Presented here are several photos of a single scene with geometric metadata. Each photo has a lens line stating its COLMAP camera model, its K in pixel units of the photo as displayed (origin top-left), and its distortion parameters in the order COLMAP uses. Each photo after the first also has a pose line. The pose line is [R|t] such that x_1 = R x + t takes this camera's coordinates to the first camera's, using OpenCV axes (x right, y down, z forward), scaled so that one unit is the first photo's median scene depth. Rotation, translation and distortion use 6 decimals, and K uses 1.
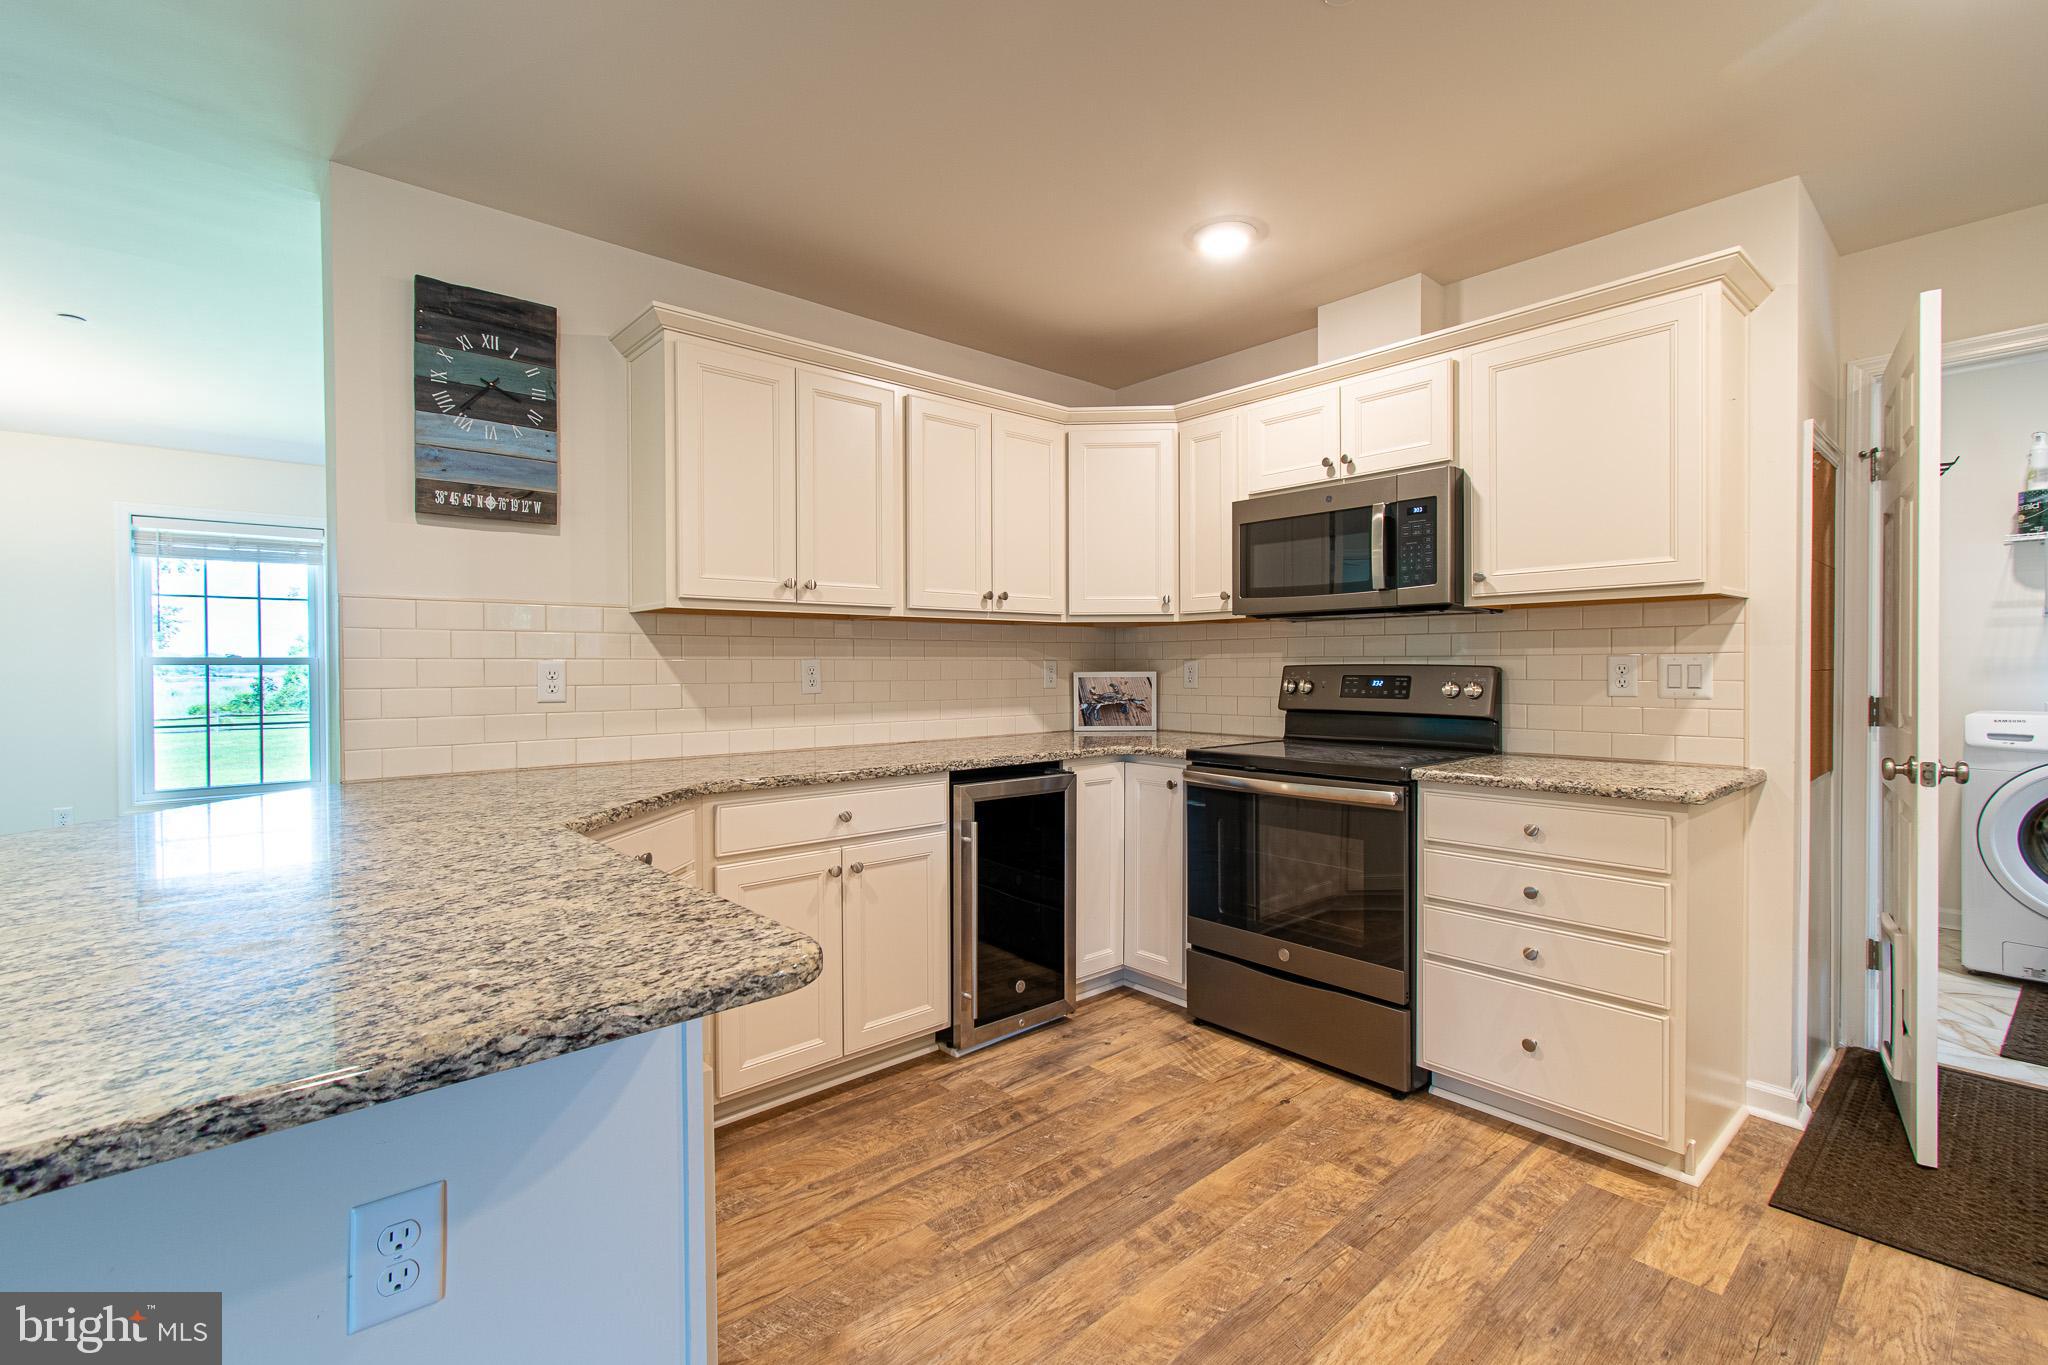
lens RADIAL K [[903.7, 0, 1025.0], [0, 903.7, 675.9], [0, 0, 1]] dist [0.003627, -0.001011]
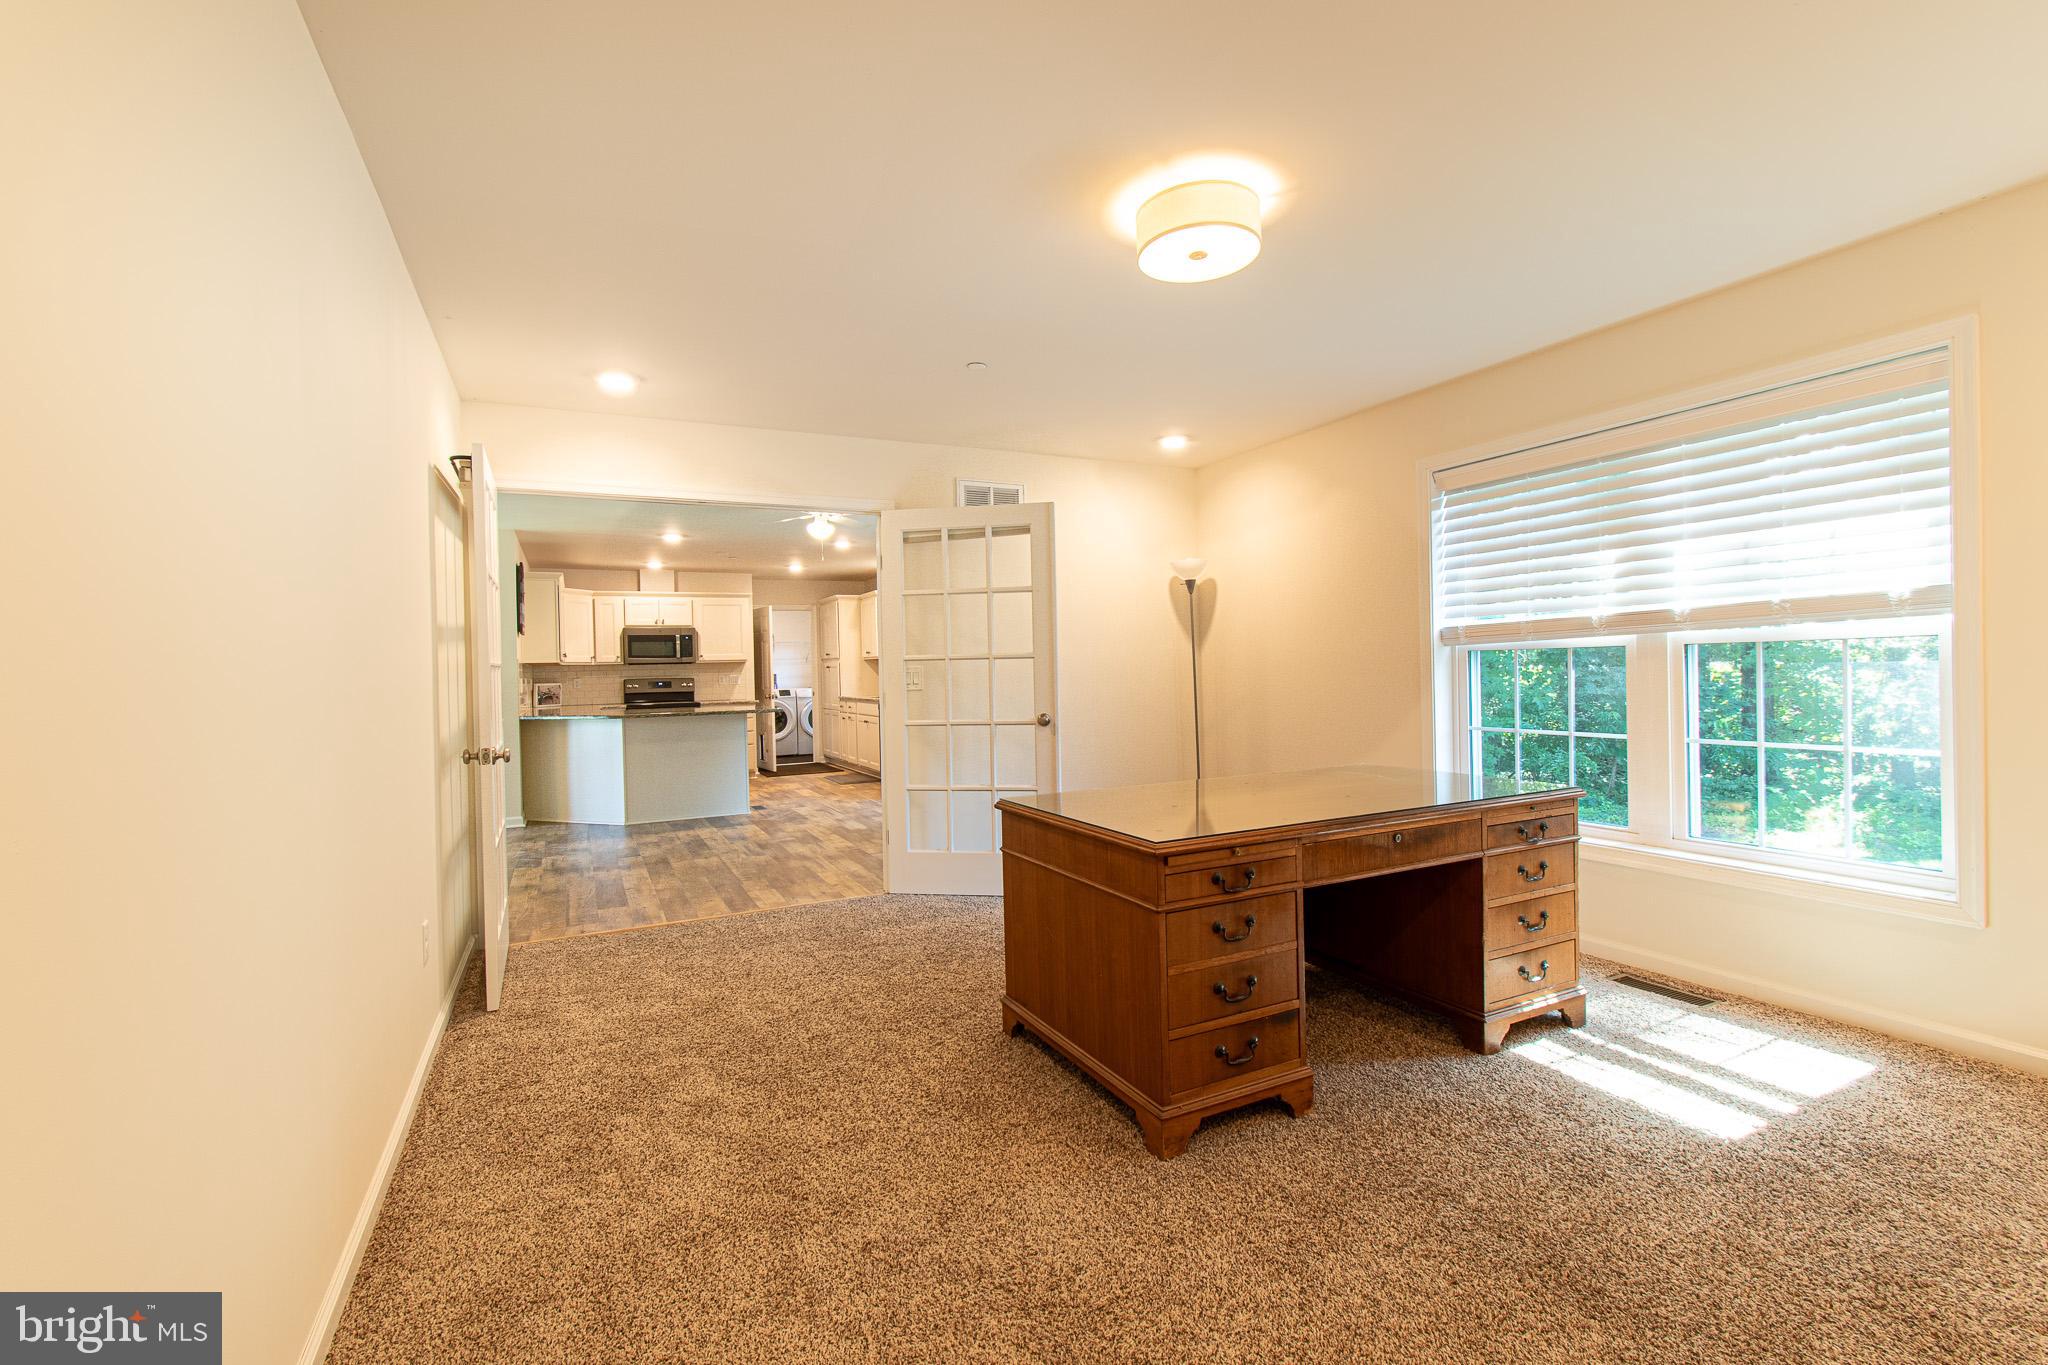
lens RADIAL K [[903.7, 0, 1025.0], [0, 903.7, 675.9], [0, 0, 1]] dist [0.003627, -0.001011]
pose [[0.259948, -0.008325, 0.965587, -2.996918], [0.031581, 0.999501, 0.000116, 0.024917], [-0.965106, 0.030465, 0.260082, -1.430534]]
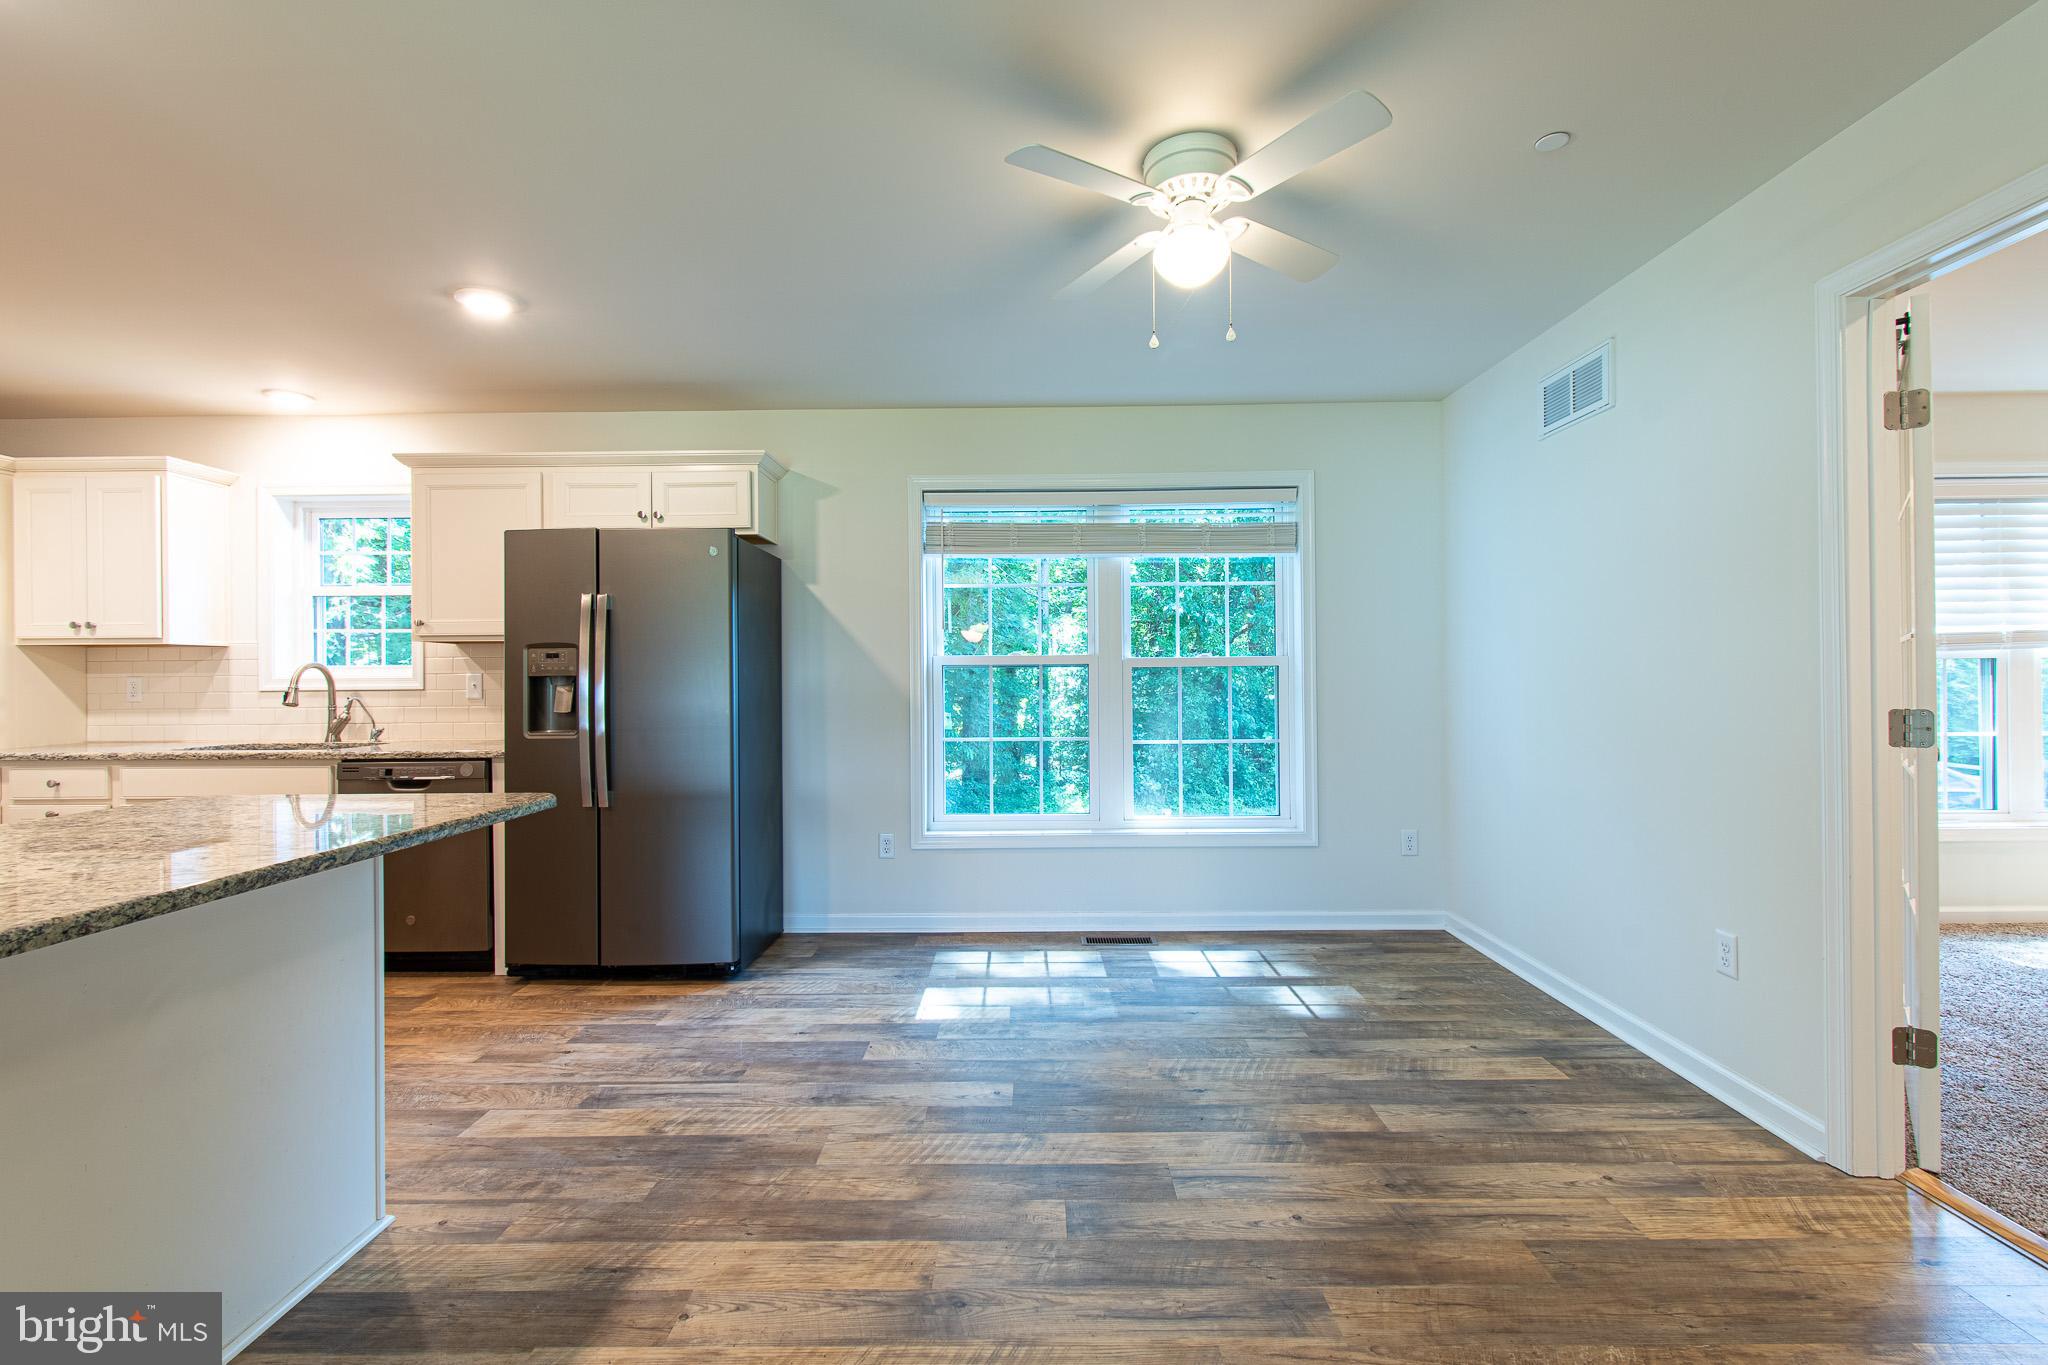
lens RADIAL K [[903.7, 0, 1025.0], [0, 903.7, 675.9], [0, 0, 1]] dist [0.003627, -0.001011]
pose [[-0.740211, 0.011966, 0.672268, -1.238348], [0.019910, 0.999793, 0.004126, 0.002611], [-0.672080, 0.016439, -0.740296, 0.456379]]
